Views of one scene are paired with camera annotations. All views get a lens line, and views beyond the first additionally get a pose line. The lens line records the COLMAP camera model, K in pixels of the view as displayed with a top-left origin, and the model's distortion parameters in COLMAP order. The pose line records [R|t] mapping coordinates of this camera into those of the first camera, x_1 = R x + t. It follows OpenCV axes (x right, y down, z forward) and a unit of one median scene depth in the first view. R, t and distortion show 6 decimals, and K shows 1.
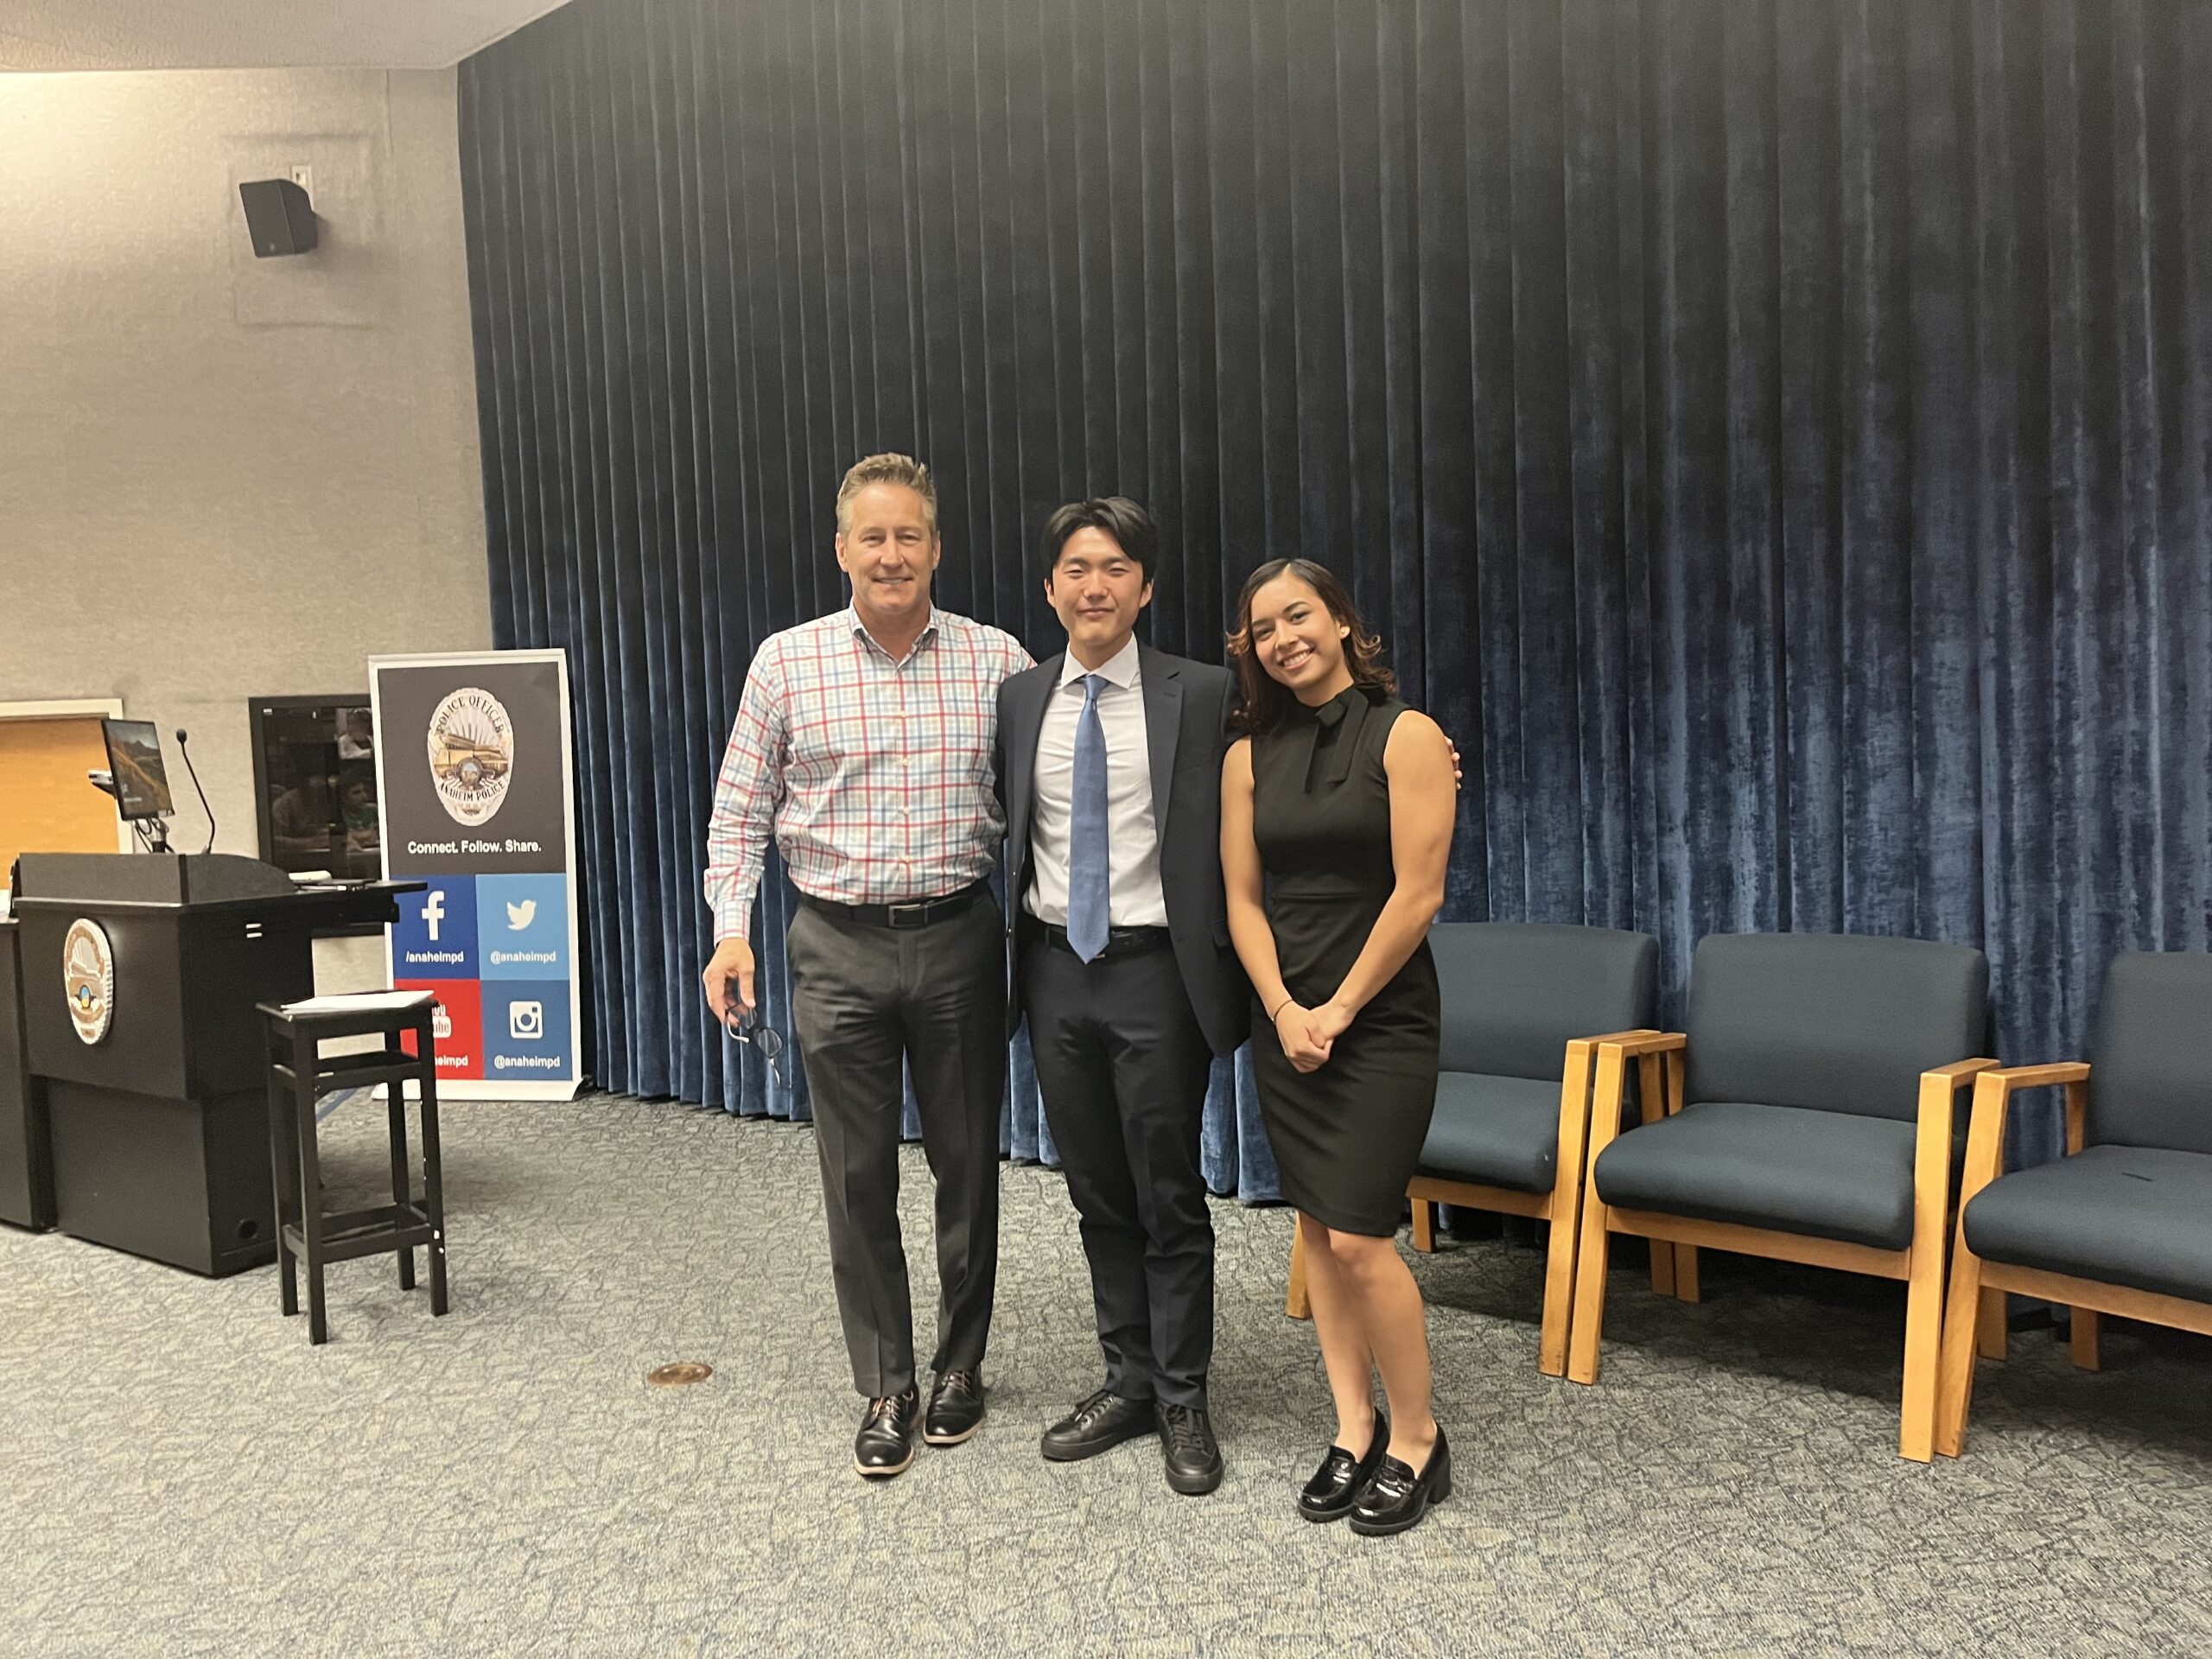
lens RADIAL K [[1684.3, 0, 1106.0], [0, 1684.3, 829.5], [0, 0, 1]] dist [0.012284, 0.004143]
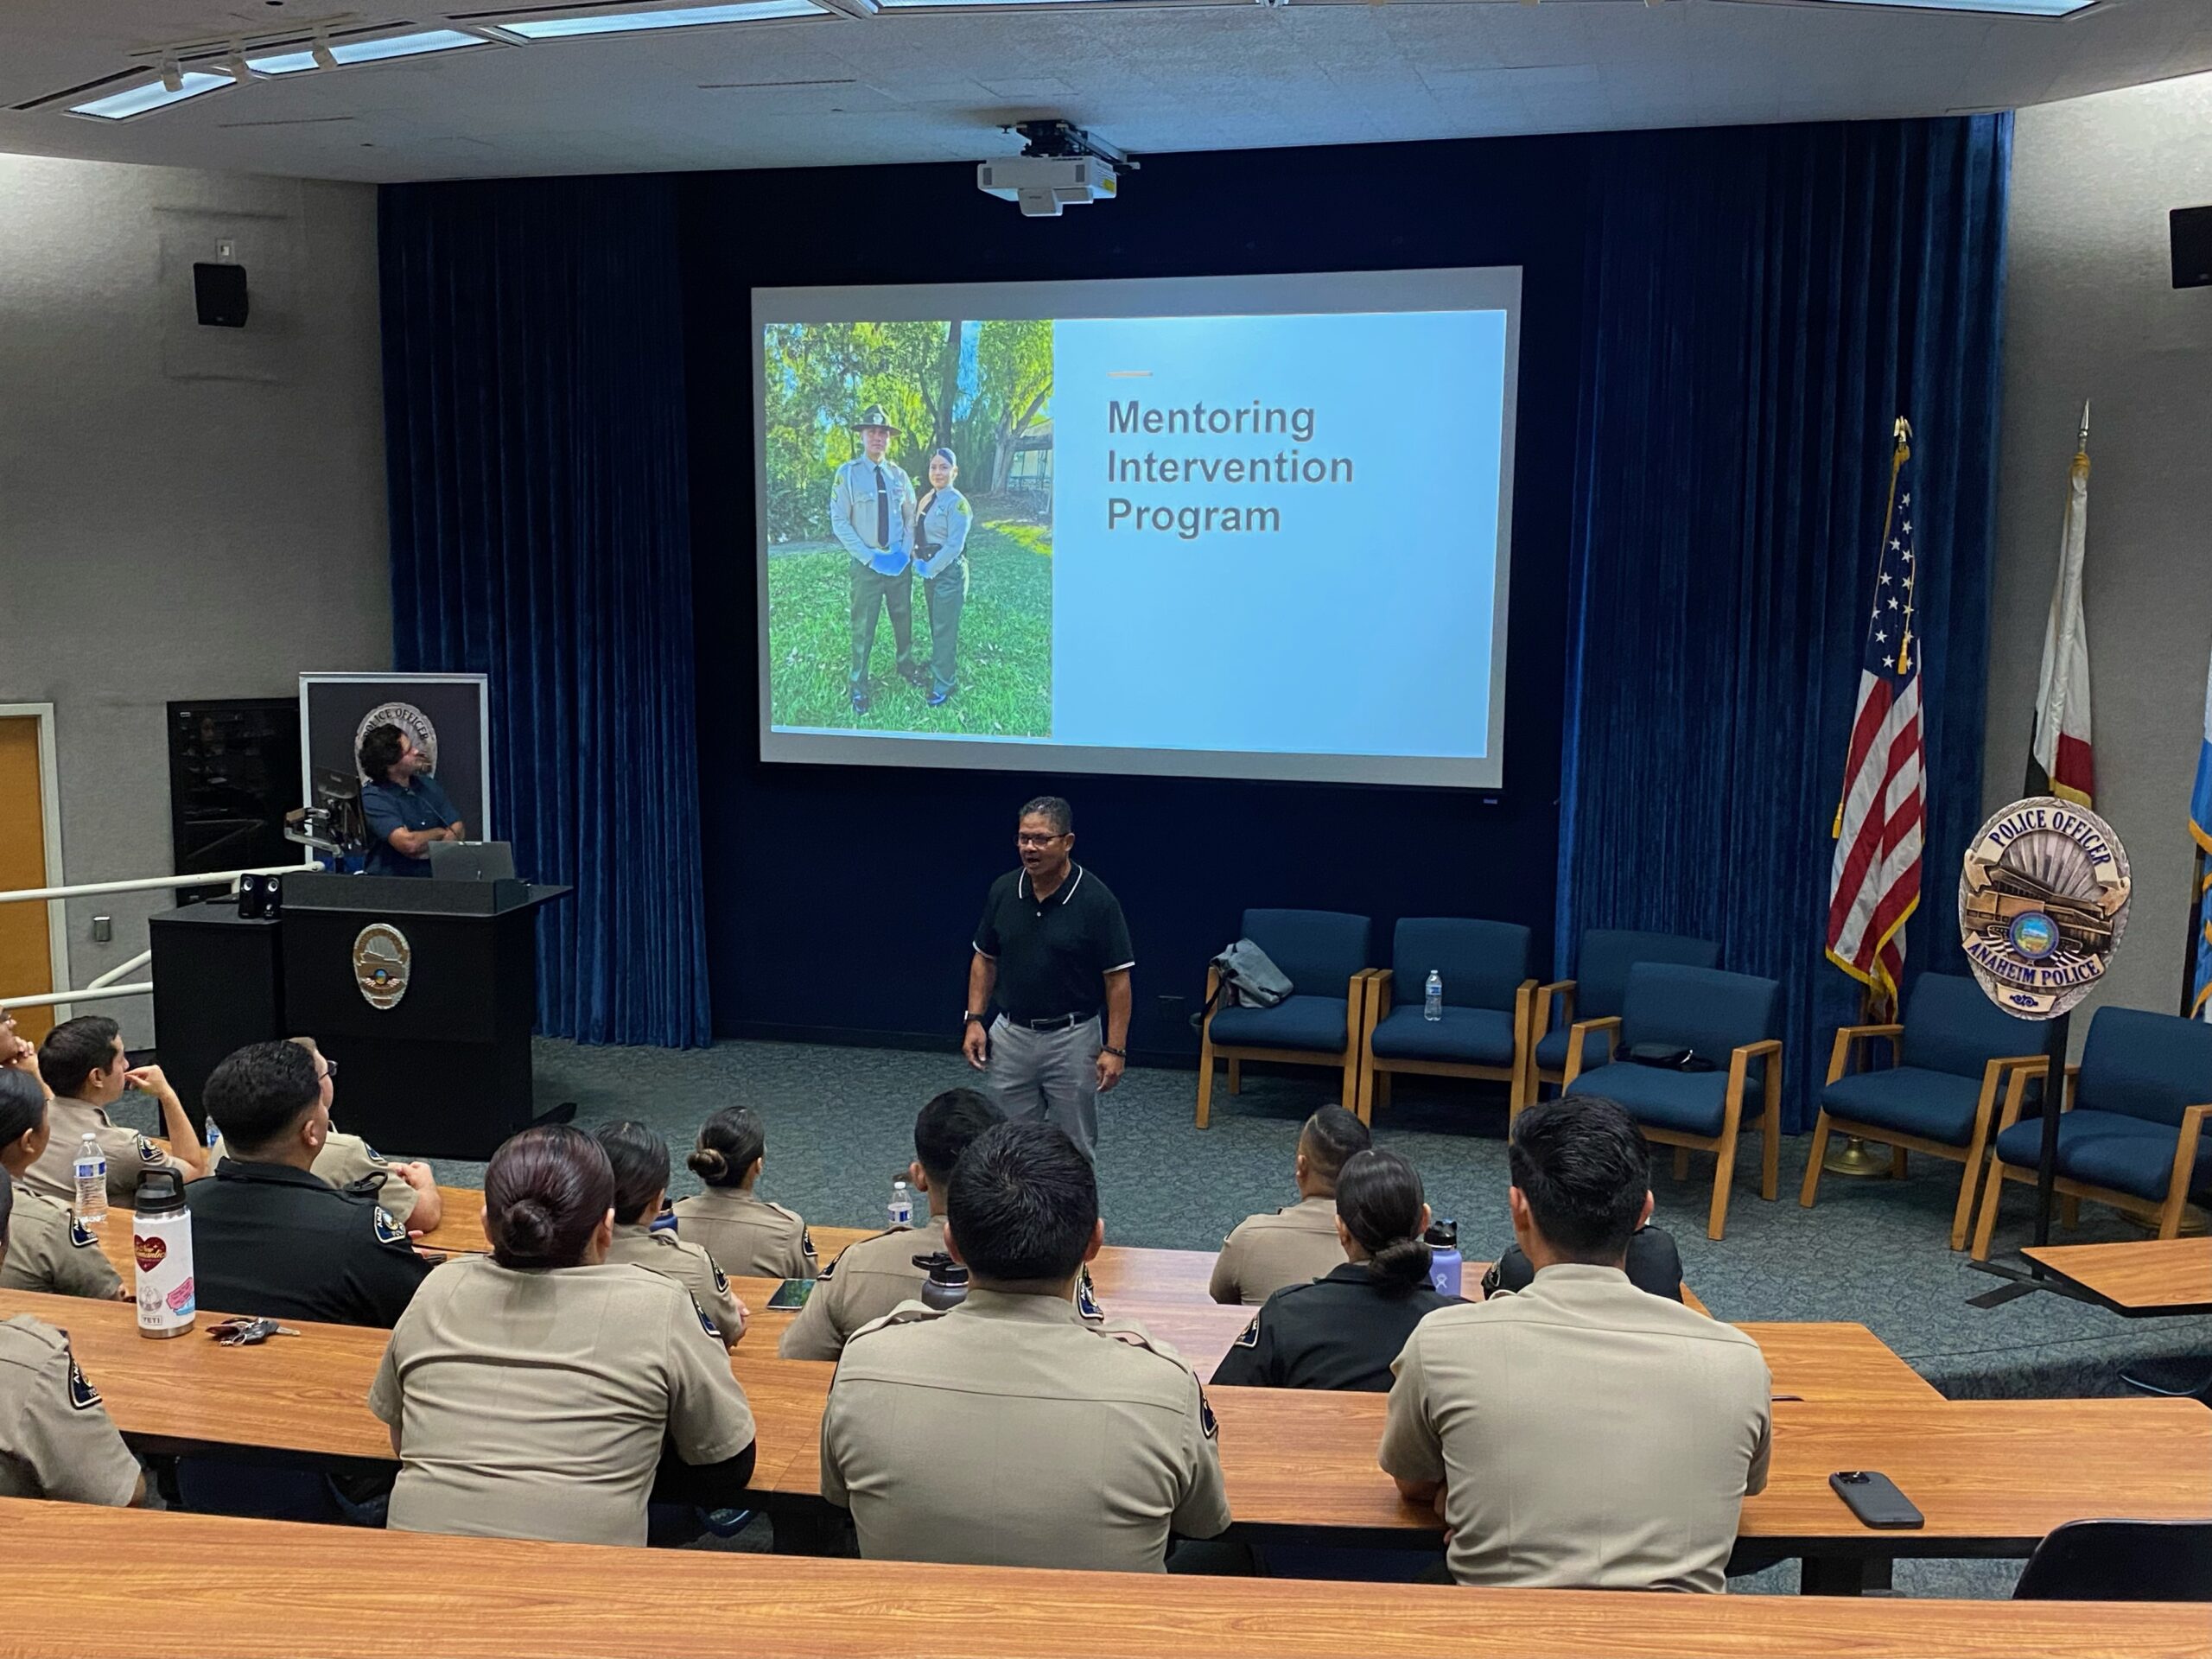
lens RADIAL K [[2193.2, 0, 1106.0], [0, 2193.2, 829.5], [0, 0, 1]] dist [0.107870, -0.171616]
pose [[0.919333, -0.010234, 0.393347, -0.535115], [-0.023277, 0.996496, 0.080330, -0.132244], [-0.392791, -0.083006, 0.915874, -0.659448]]
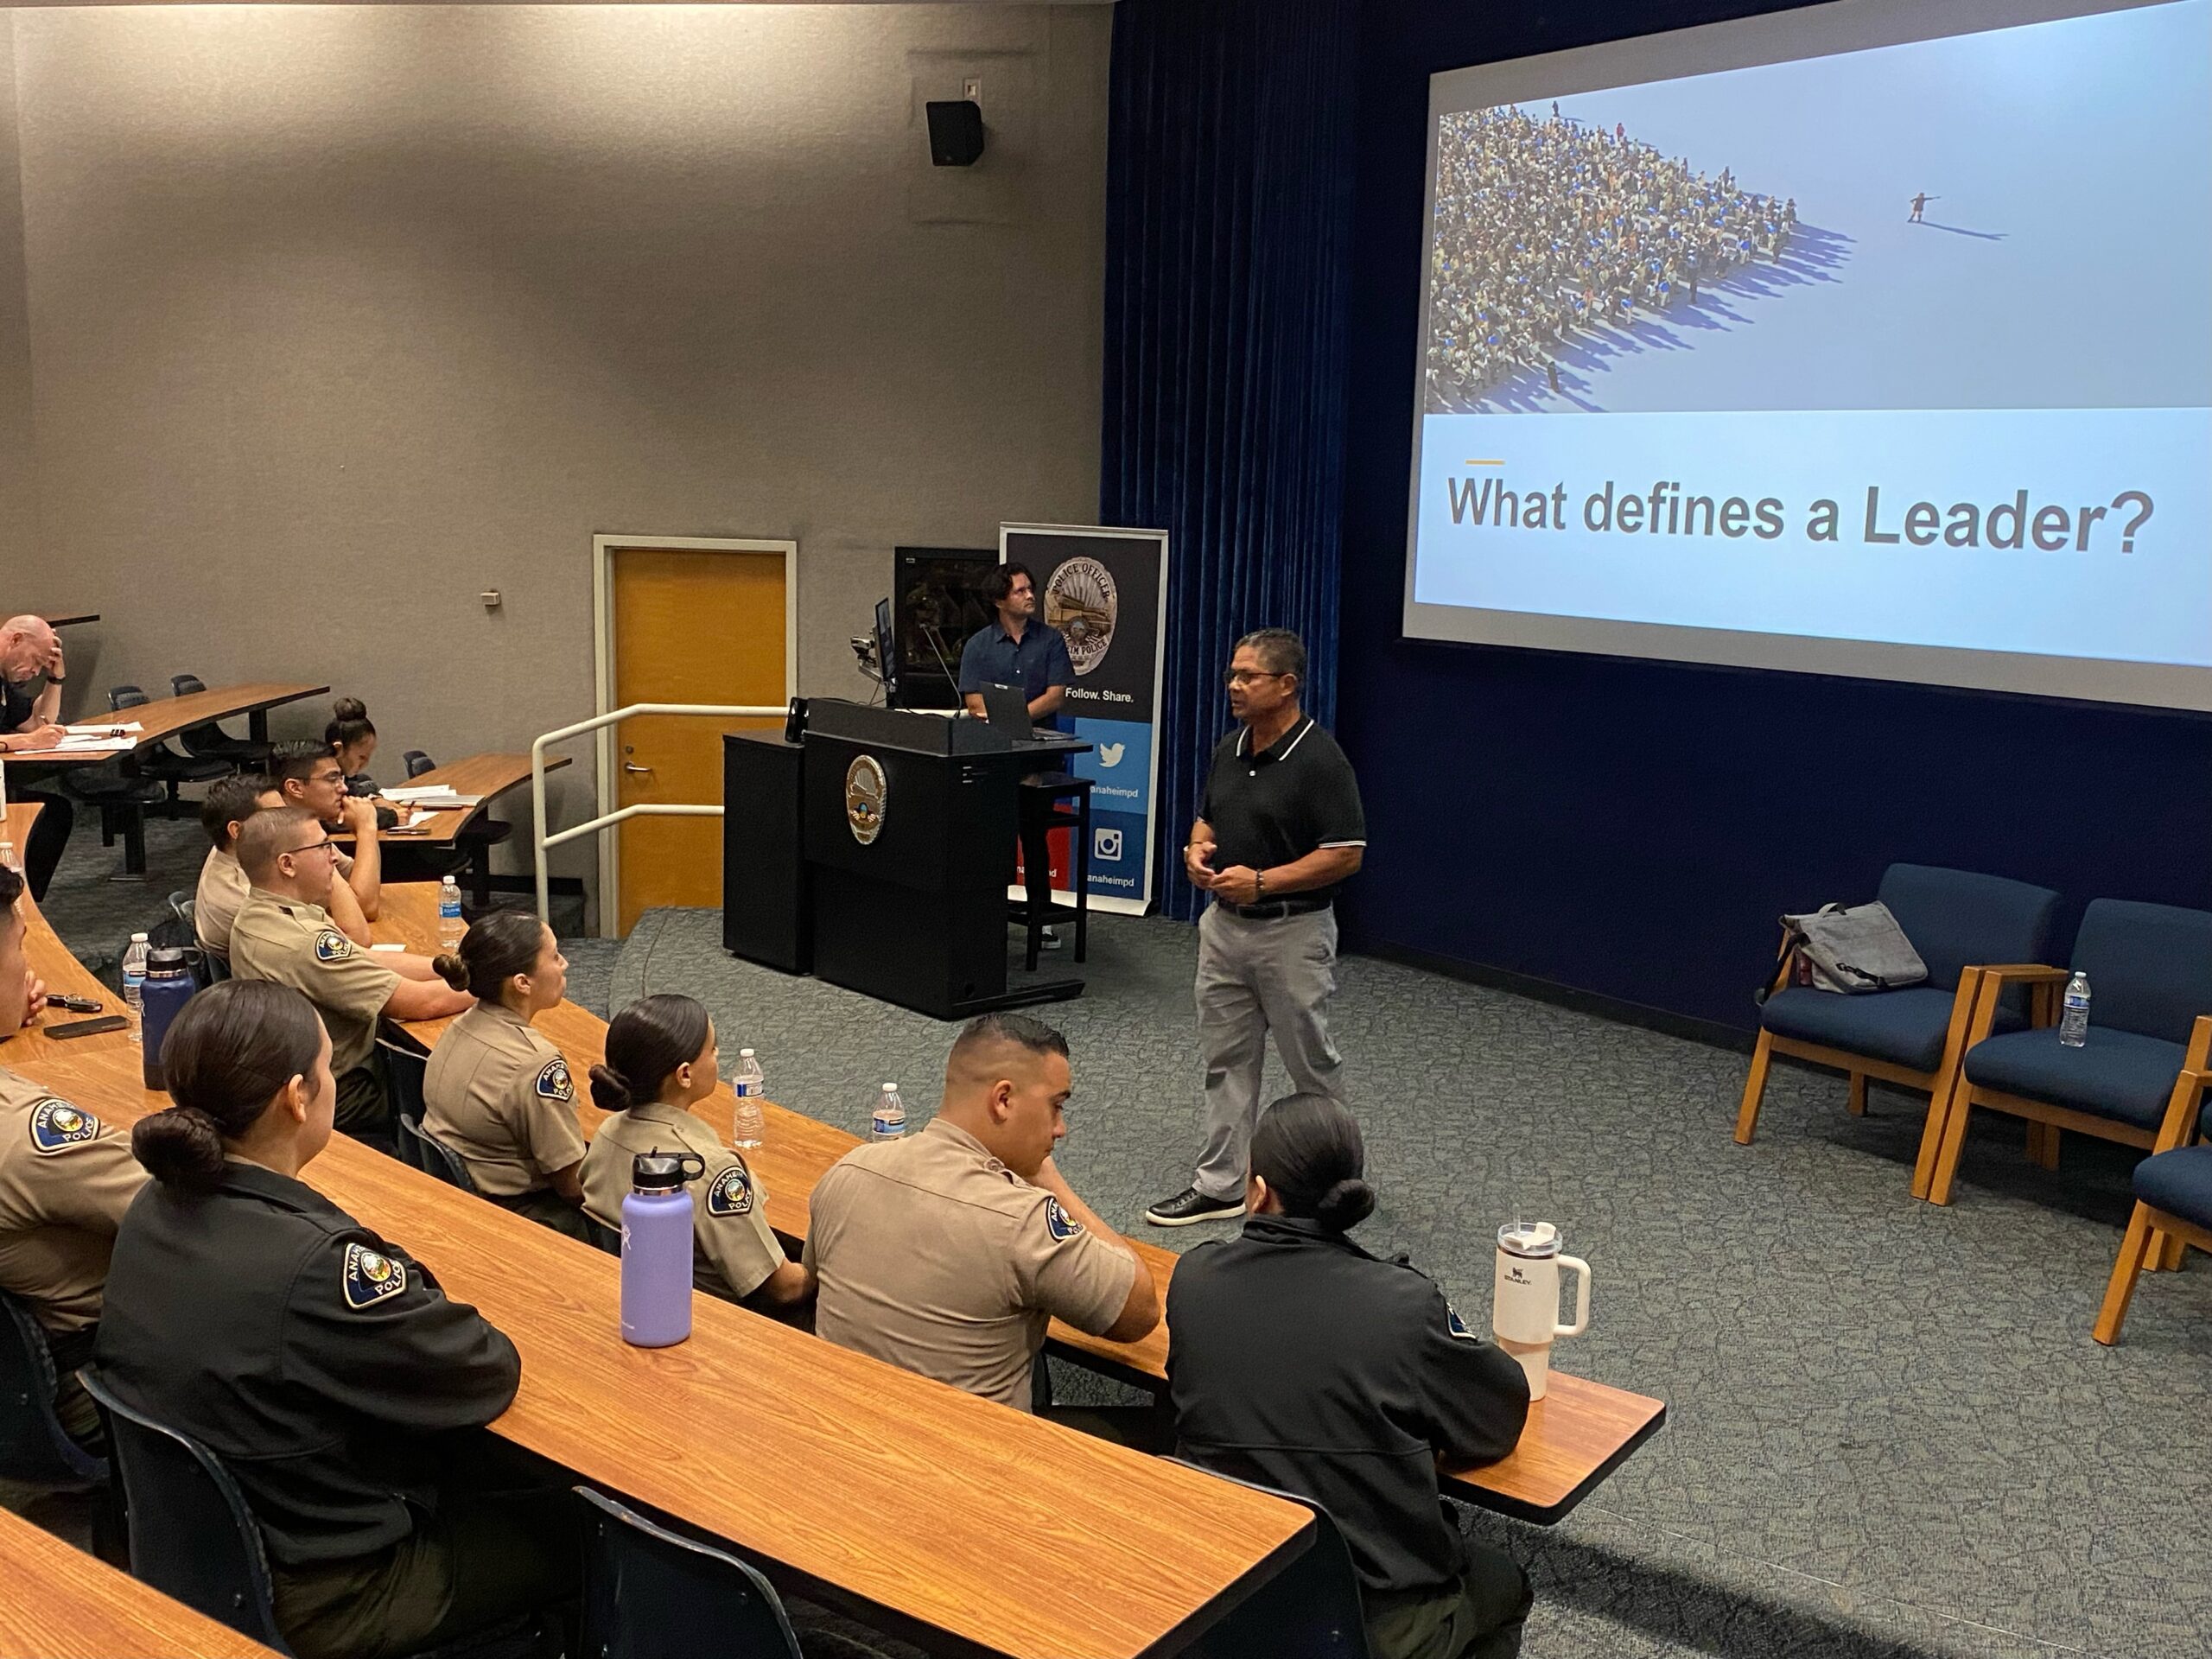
lens RADIAL K [[2193.2, 0, 1106.0], [0, 2193.2, 829.5], [0, 0, 1]] dist [0.107870, -0.171616]
pose [[0.969498, 0.099877, -0.223828, -0.005569], [-0.074757, 0.990191, 0.118039, -0.077501], [0.233421, -0.097706, 0.967454, -0.475766]]
